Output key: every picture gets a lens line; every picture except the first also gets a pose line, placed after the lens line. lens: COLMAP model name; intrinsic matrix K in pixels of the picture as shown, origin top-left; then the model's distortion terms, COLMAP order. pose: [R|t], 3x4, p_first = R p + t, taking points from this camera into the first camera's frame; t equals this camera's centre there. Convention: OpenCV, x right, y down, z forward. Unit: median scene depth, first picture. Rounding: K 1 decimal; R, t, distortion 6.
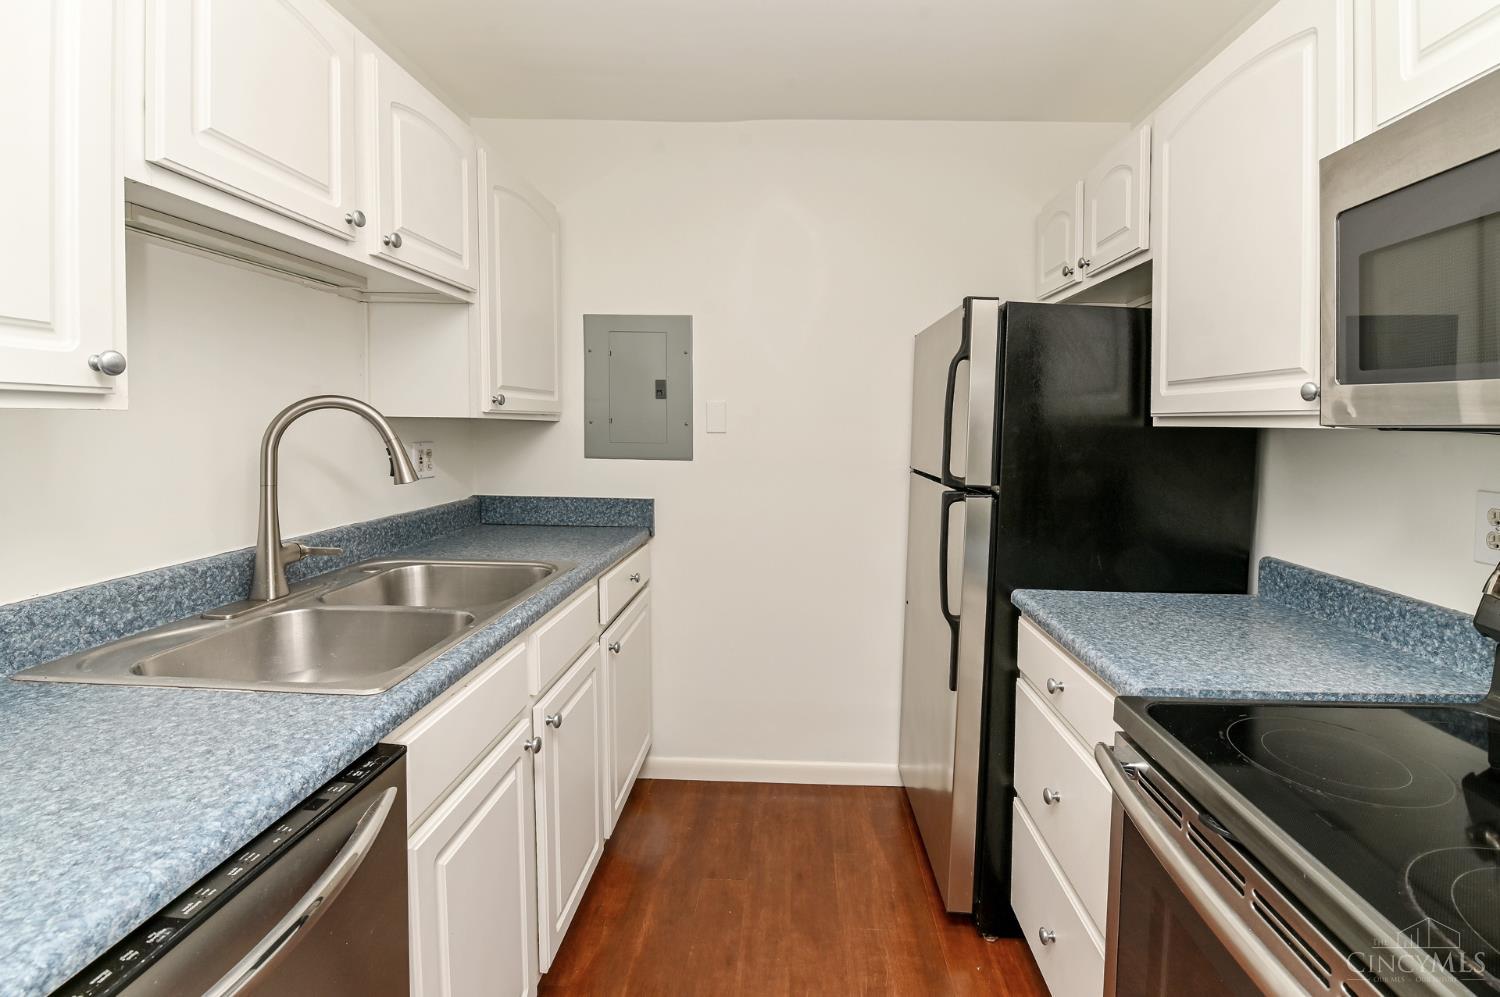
lens RADIAL K [[672.8, 0, 752.1], [0, 672.8, 473.0], [0, 0, 1]] dist [-0.017261, -0.000488]
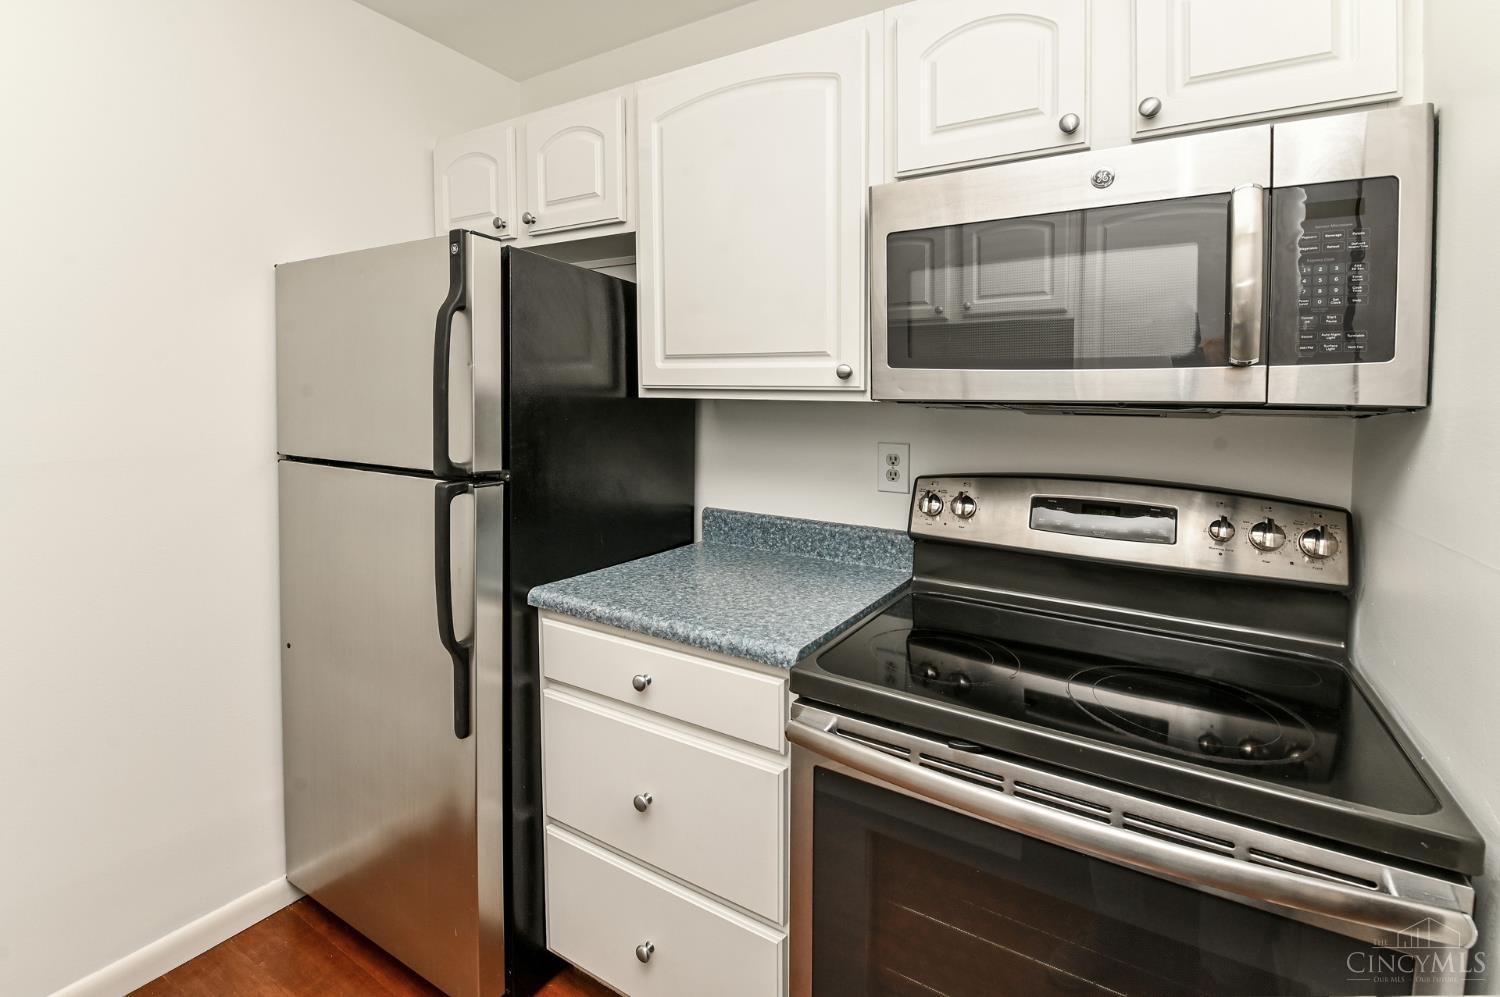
lens RADIAL K [[669.0, 0, 752.5], [0, 669.0, 440.9], [0, 0, 1]] dist [-0.016280, -0.001104]
pose [[0.454971, -0.057883, 0.888623, -0.239281], [0.053157, 0.997871, 0.037784, -0.033019], [-0.888918, 0.030046, 0.457079, 0.385112]]
